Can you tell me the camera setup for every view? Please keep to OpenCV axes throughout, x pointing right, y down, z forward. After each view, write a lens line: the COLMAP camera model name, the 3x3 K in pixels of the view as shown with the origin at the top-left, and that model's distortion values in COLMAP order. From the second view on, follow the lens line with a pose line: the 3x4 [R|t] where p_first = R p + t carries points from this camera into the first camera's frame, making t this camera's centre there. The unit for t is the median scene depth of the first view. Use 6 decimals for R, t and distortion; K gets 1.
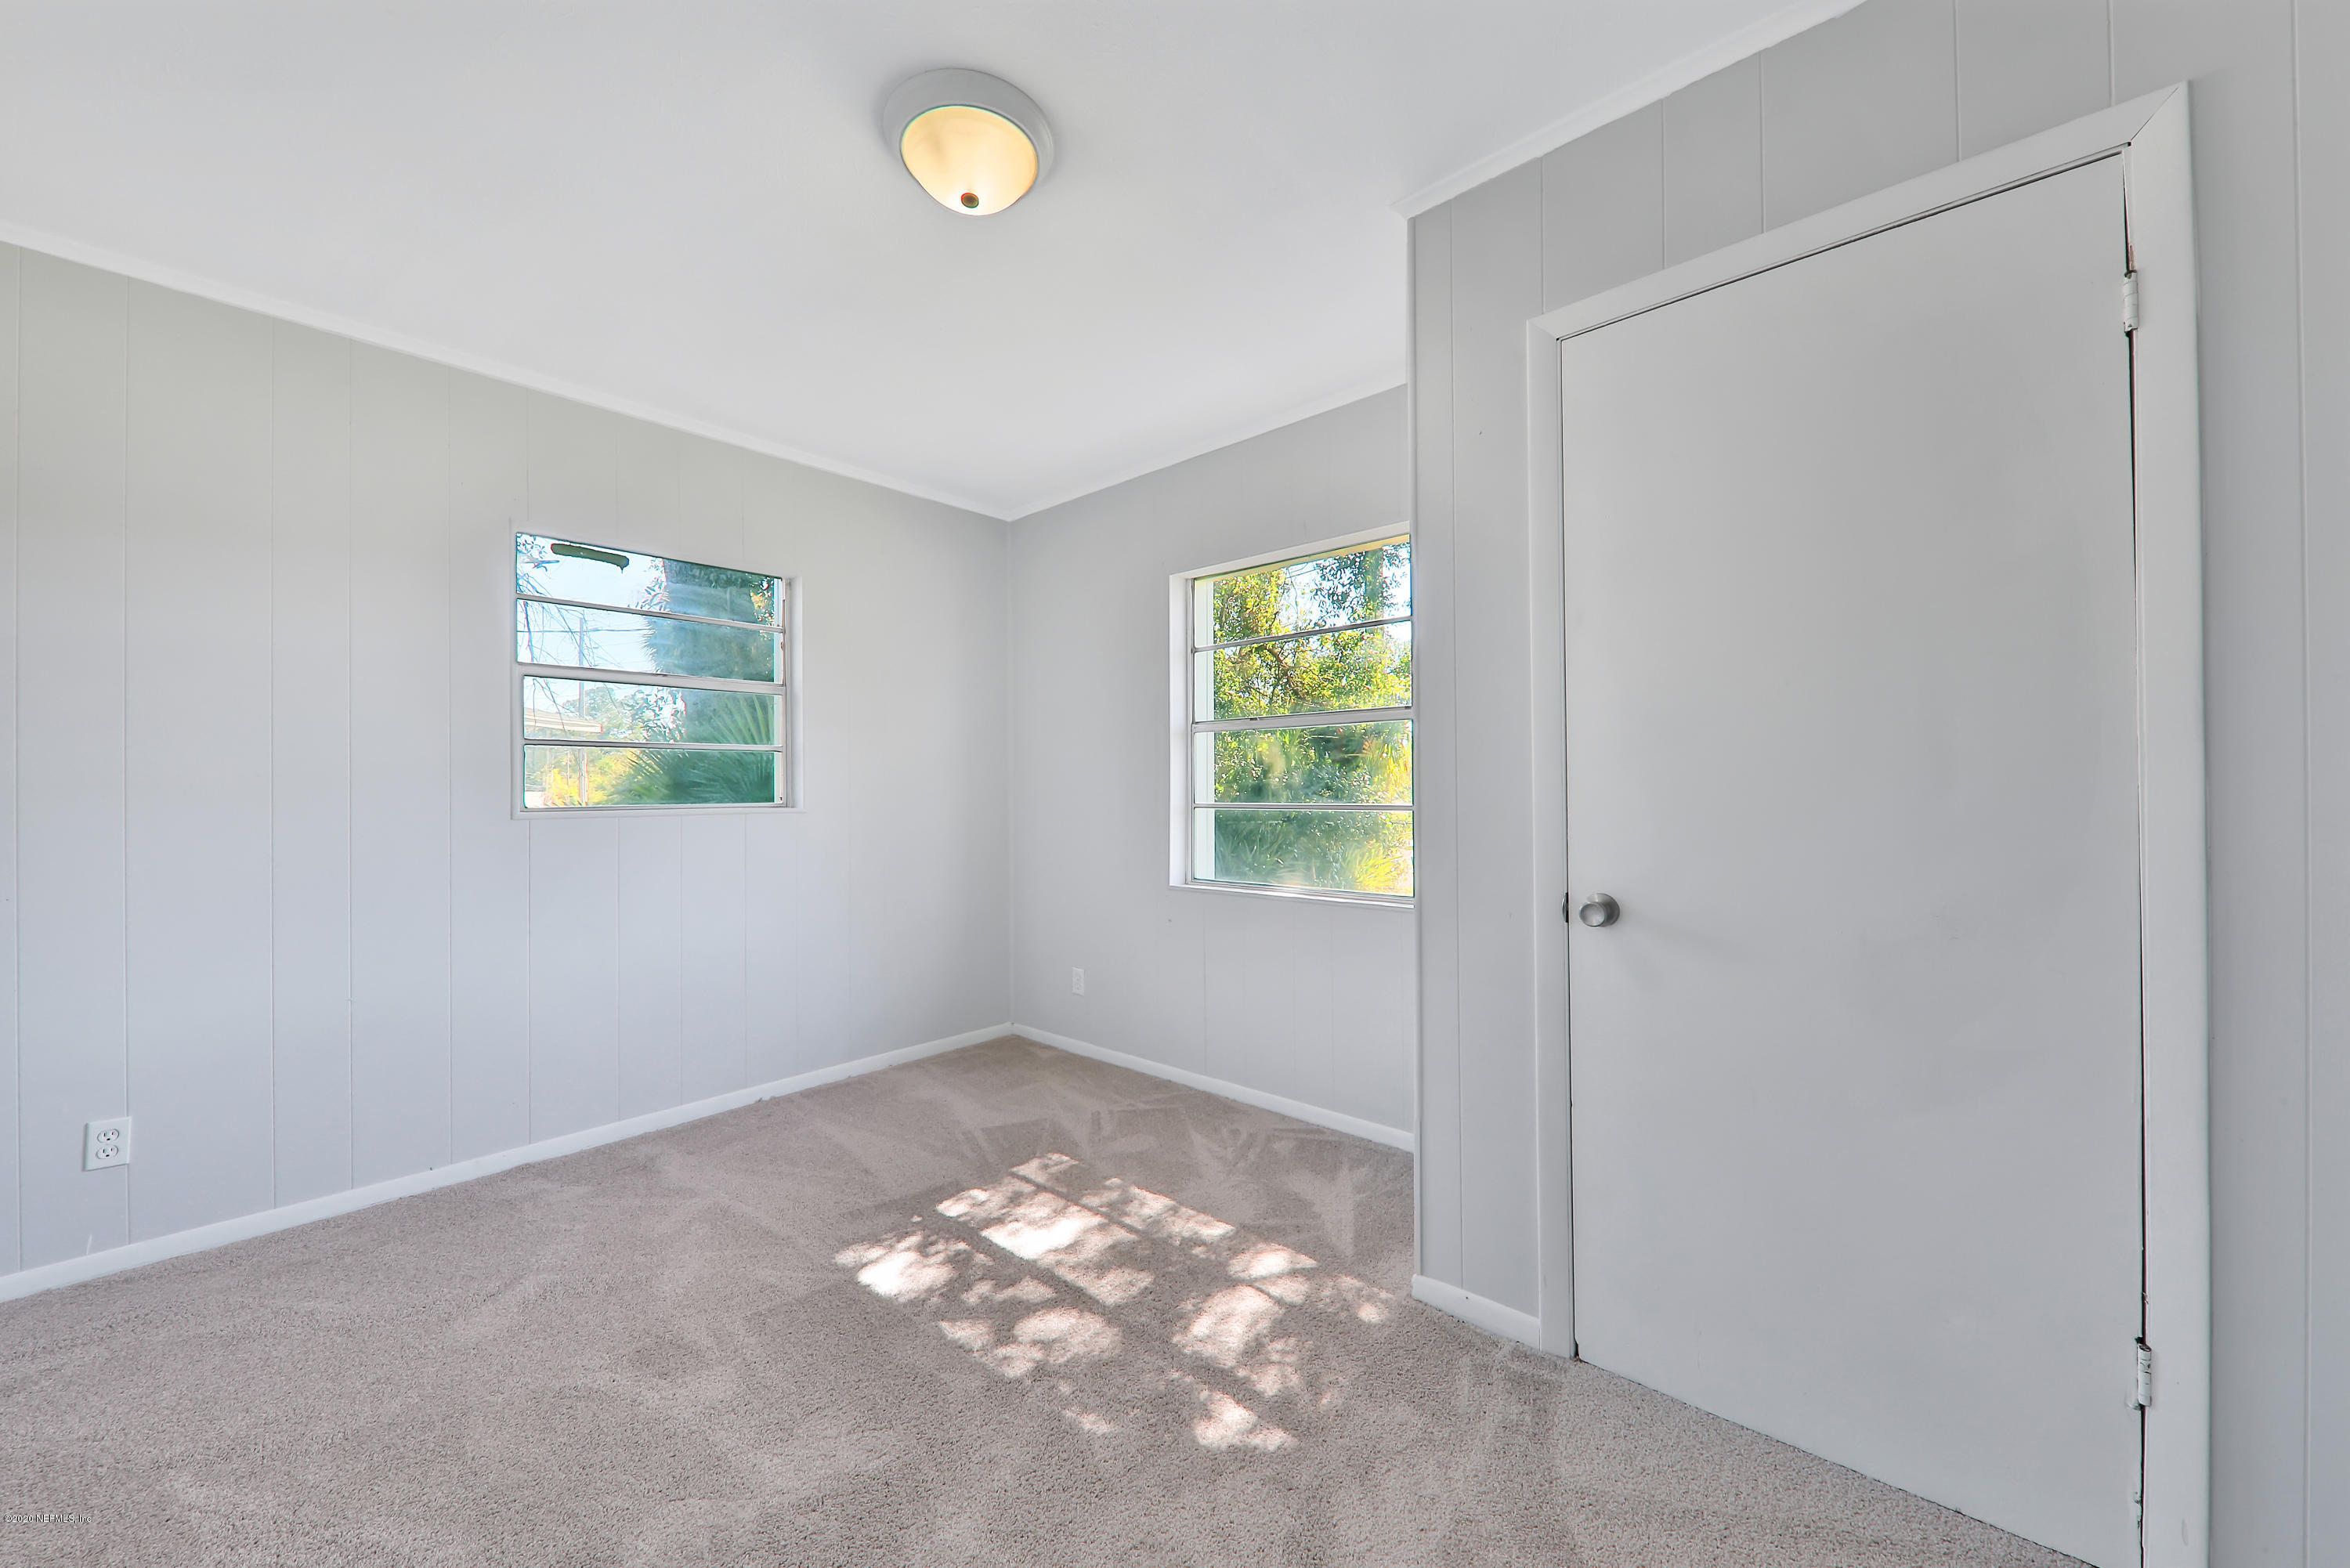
lens RADIAL K [[874.8, 0, 1175.0], [0, 874.8, 784.0], [0, 0, 1]] dist [0.014916, -0.000005]
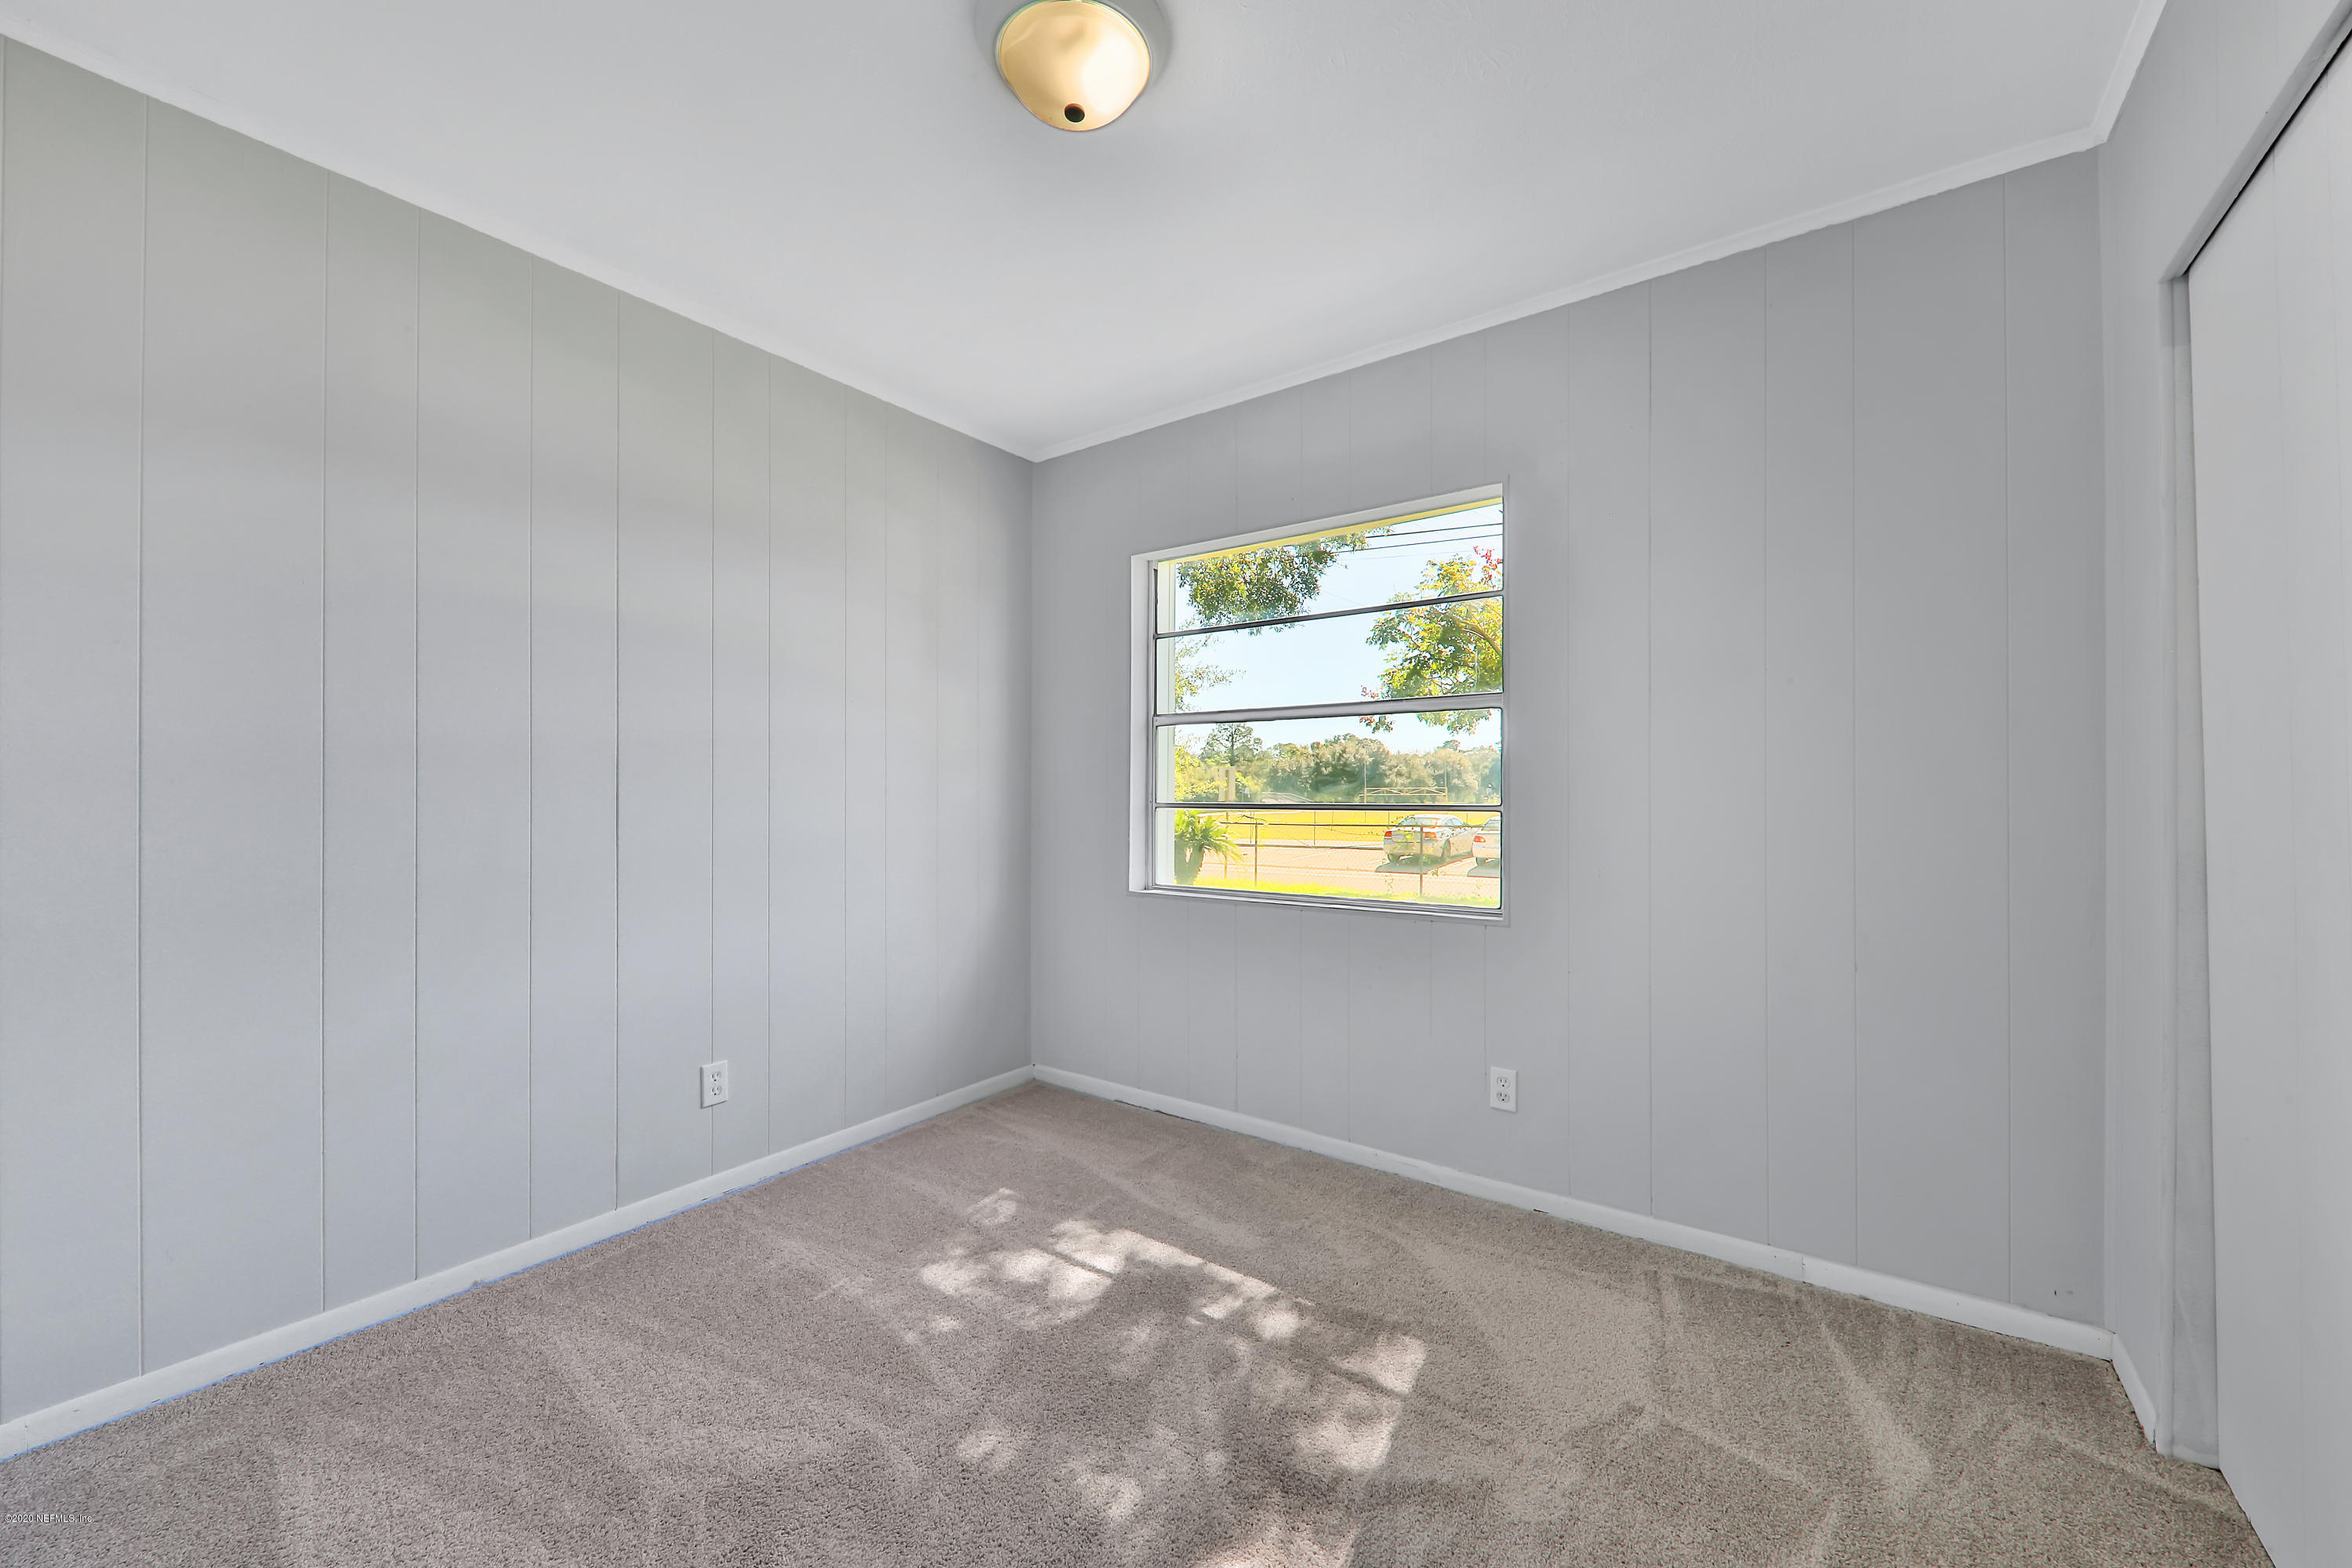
lens RADIAL K [[901.3, 0, 1176.0], [0, 901.3, 784.0], [0, 0, 1]] dist [0.005275, -0.000072]
pose [[0.994113, 0.004831, 0.108239, -0.124042], [-0.005076, 0.999985, 0.001982, 0.001827], [-0.108228, -0.002520, 0.994123, 0.112351]]
